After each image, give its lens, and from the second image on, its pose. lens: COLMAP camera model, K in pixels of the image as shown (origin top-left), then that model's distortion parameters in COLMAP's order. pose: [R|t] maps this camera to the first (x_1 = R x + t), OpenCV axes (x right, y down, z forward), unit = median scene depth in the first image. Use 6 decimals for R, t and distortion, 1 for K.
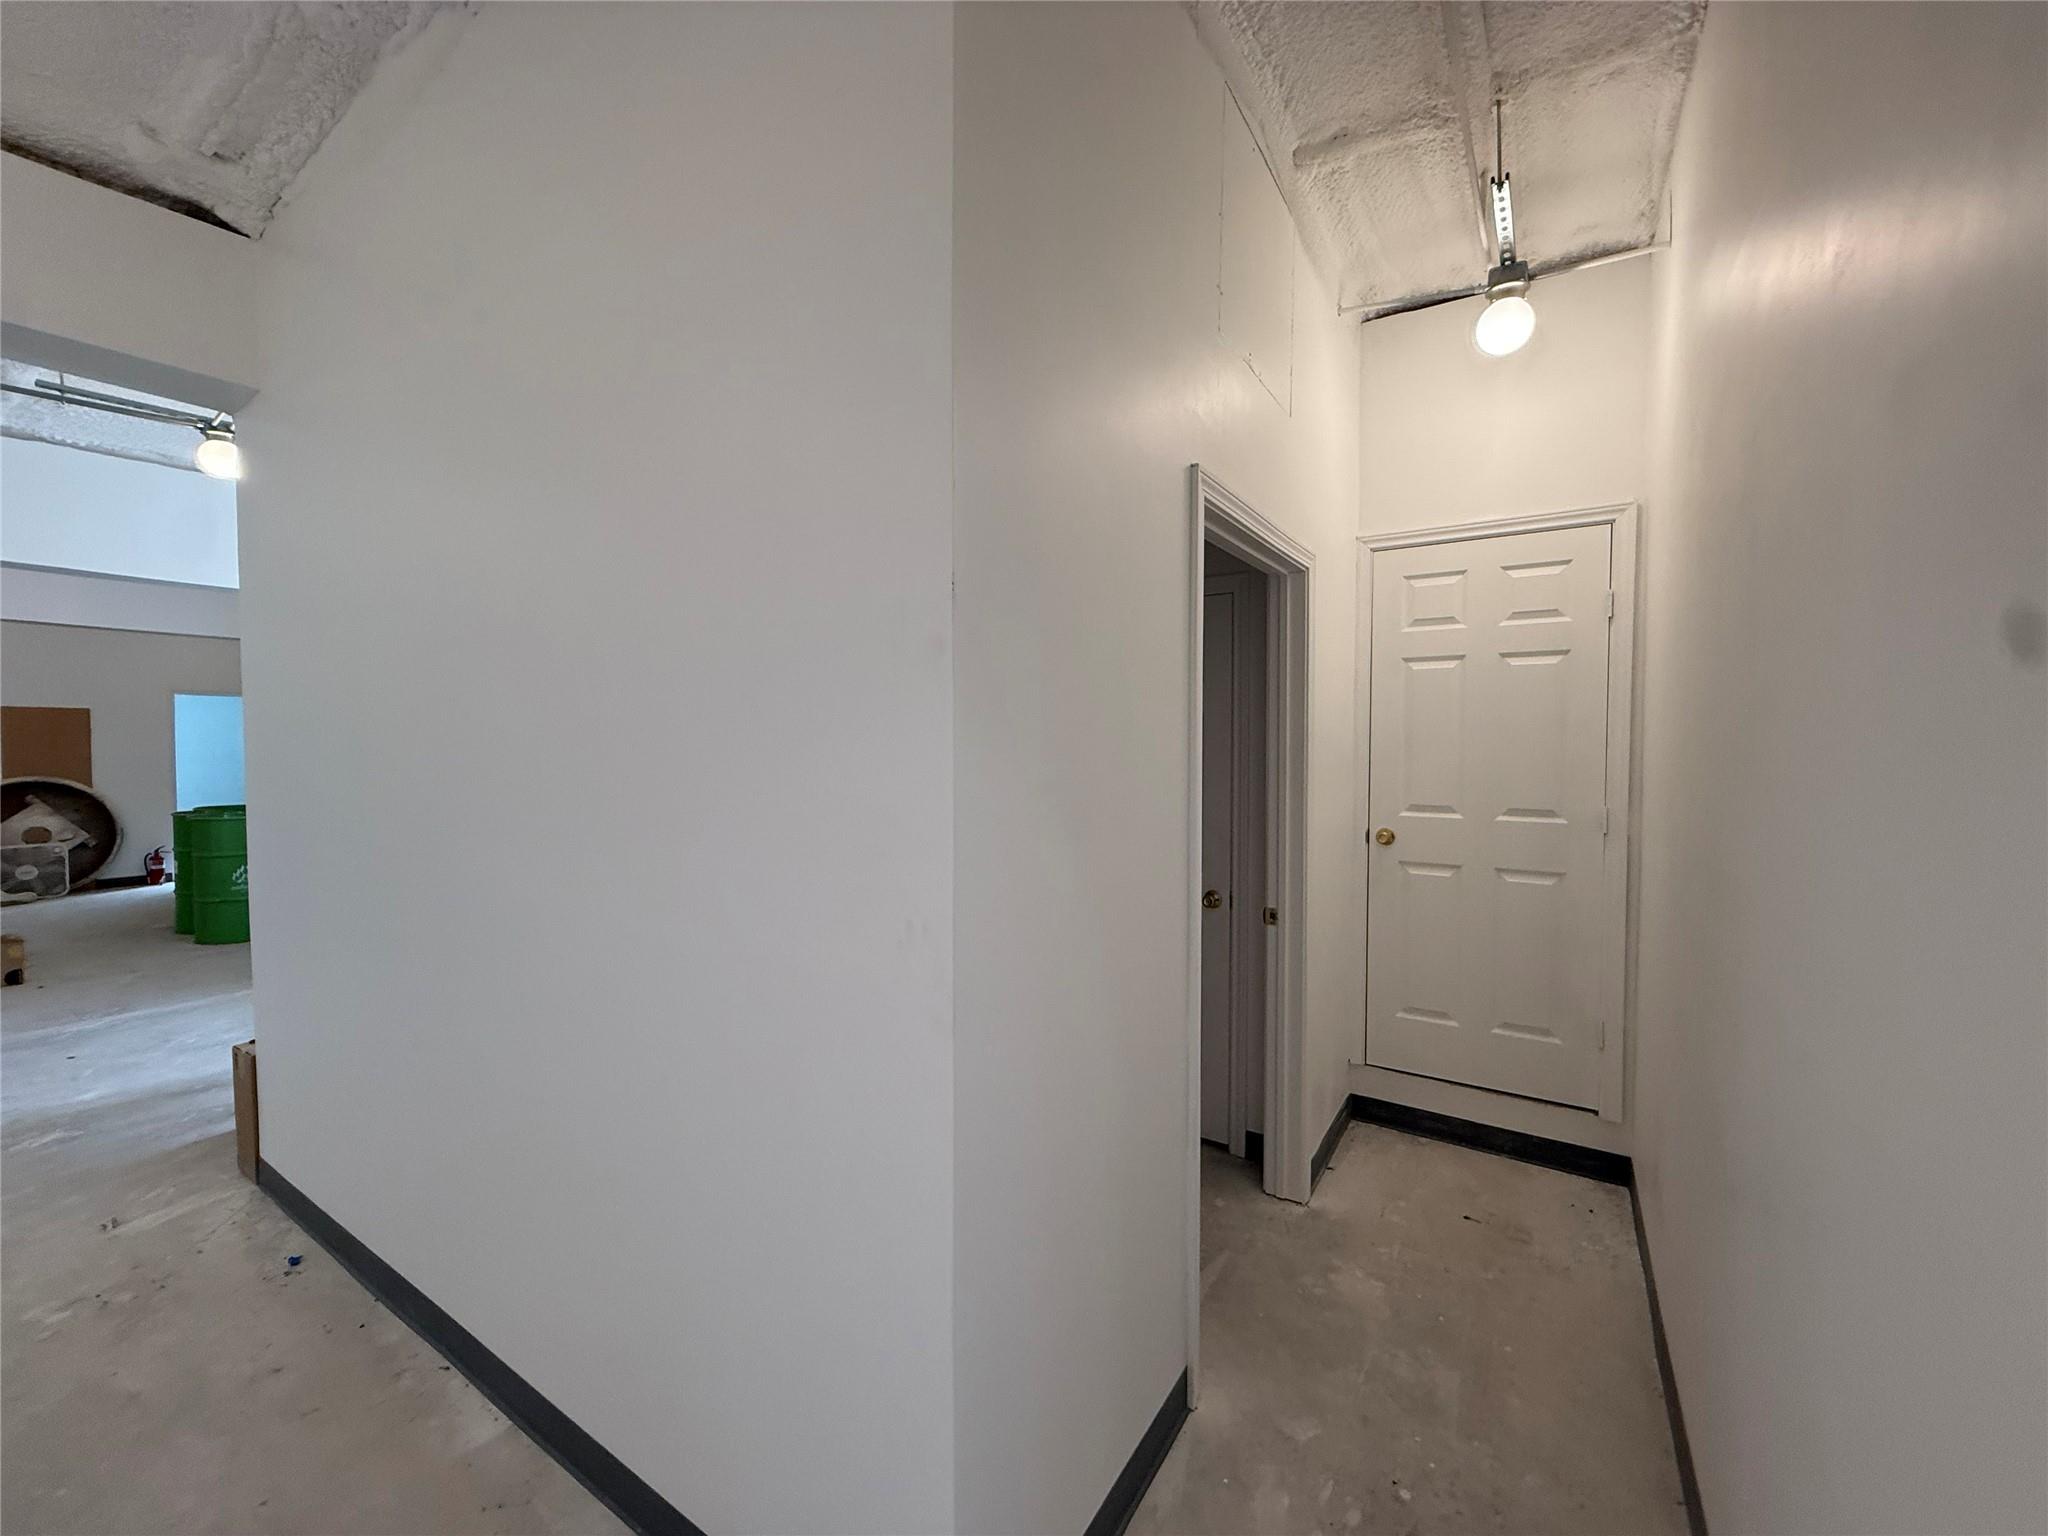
lens RADIAL K [[813.9, 0, 1023.0], [0, 813.9, 763.3], [0, 0, 1]] dist [-0.000656, -0.000194]
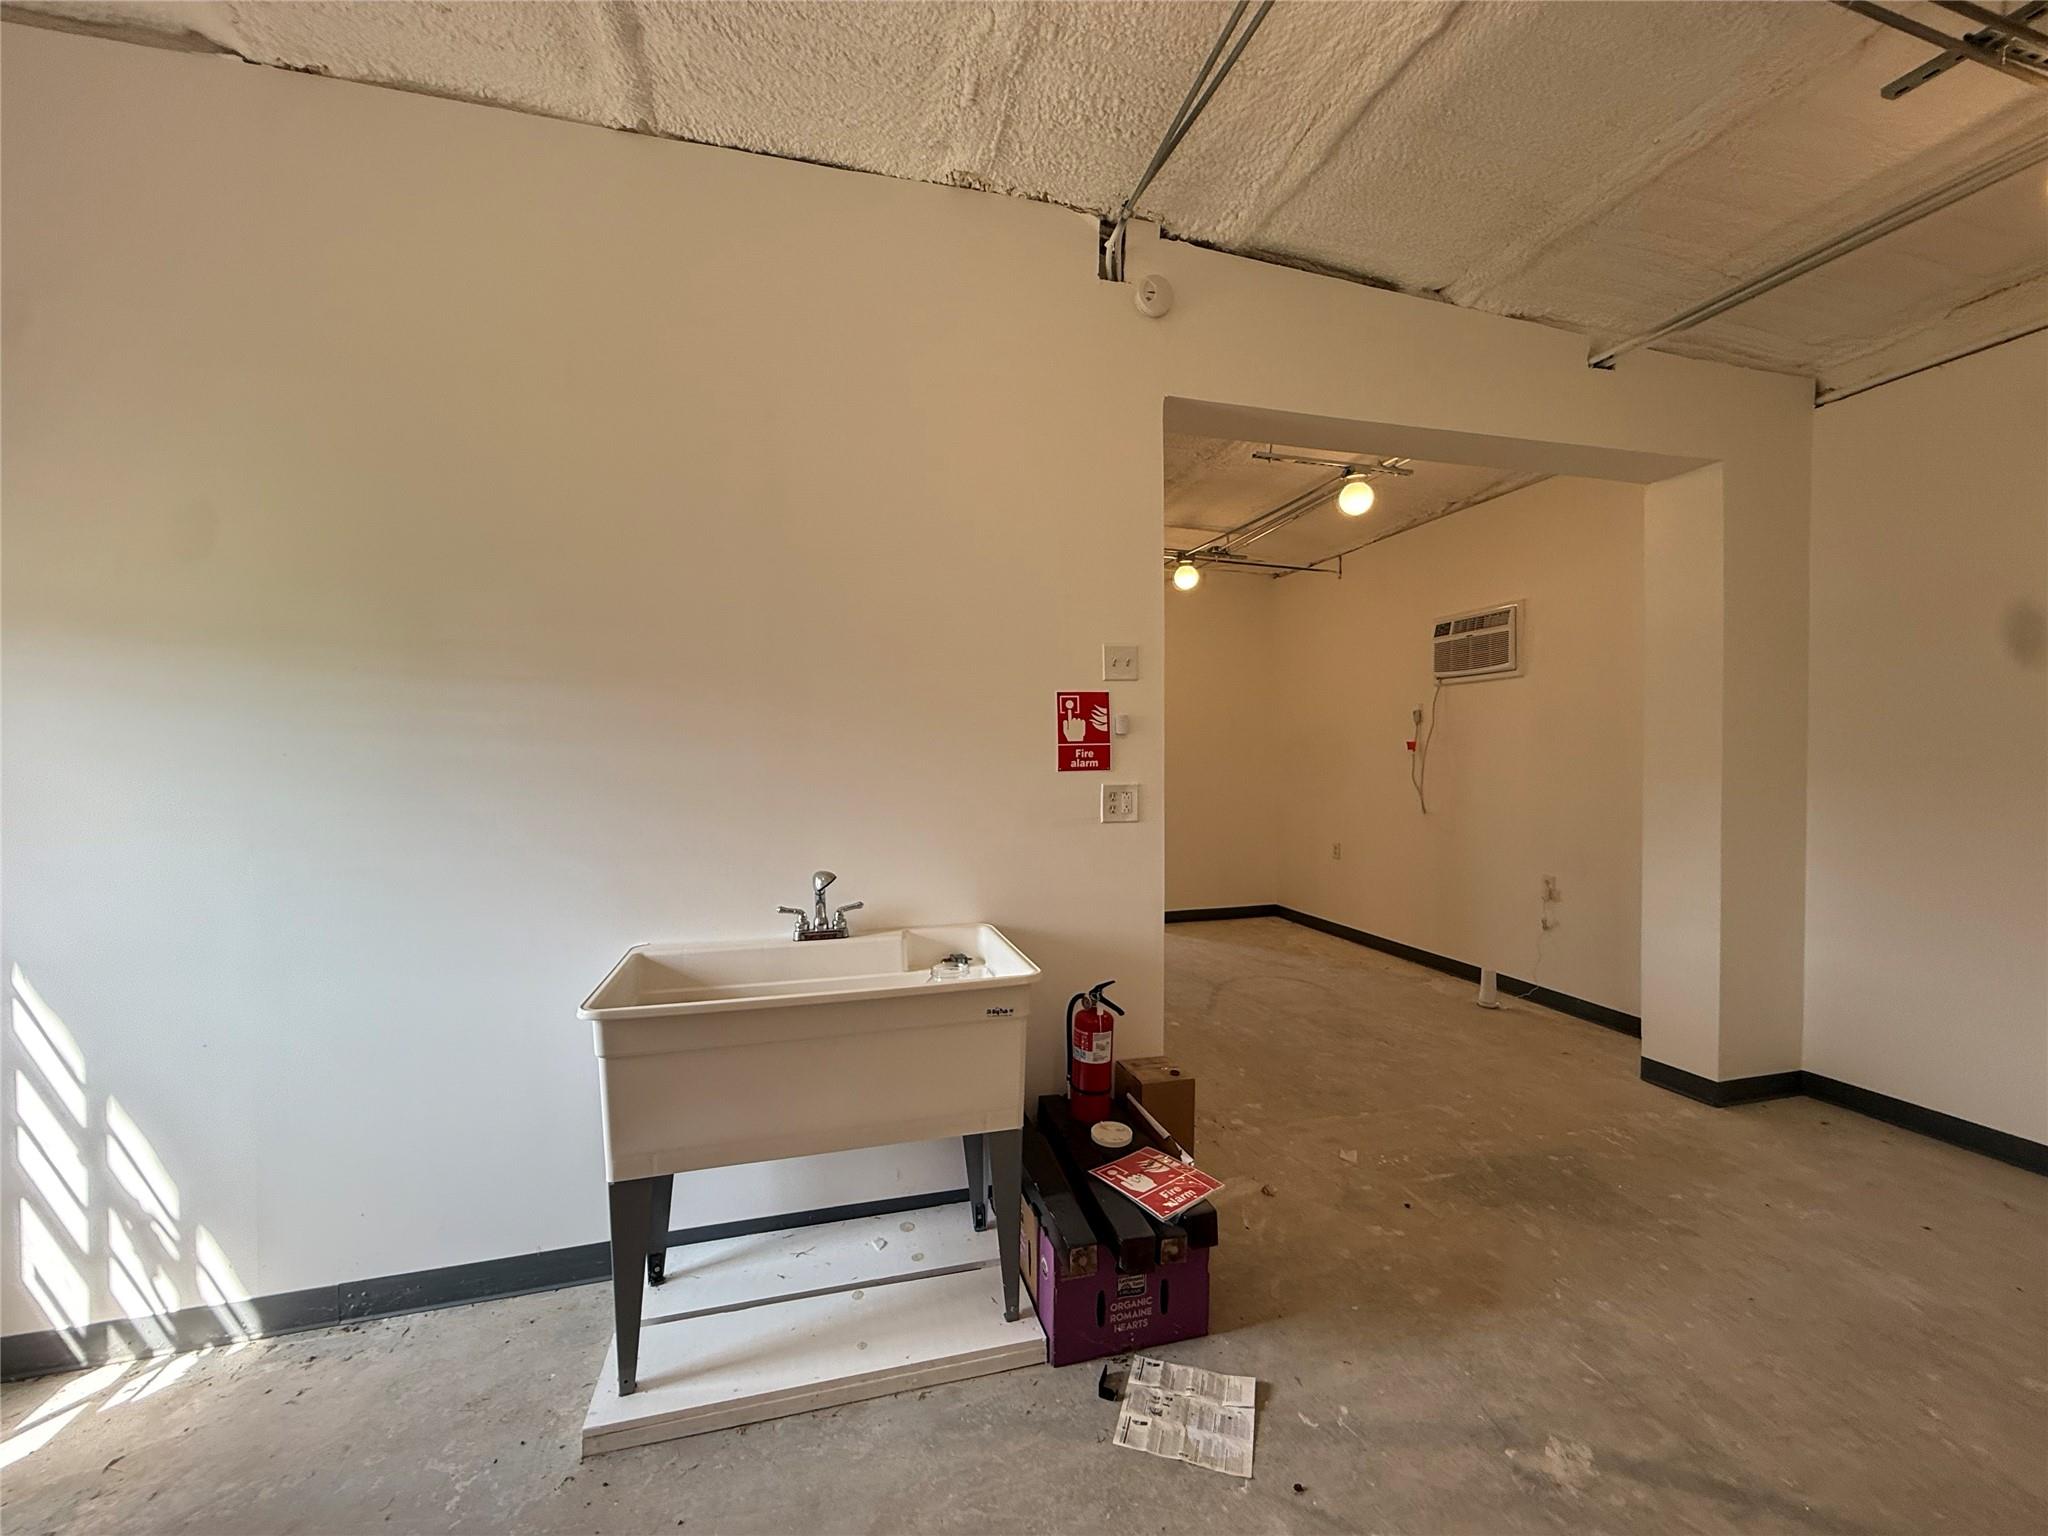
lens RADIAL K [[813.9, 0, 1022.0], [0, 813.9, 766.6], [0, 0, 1]] dist [-0.000656, -0.000194]
pose [[-0.747251, -0.002852, 0.664535, -1.115664], [0.026252, 0.999083, 0.033808, -0.015812], [-0.664023, 0.042709, -0.746492, 1.388893]]
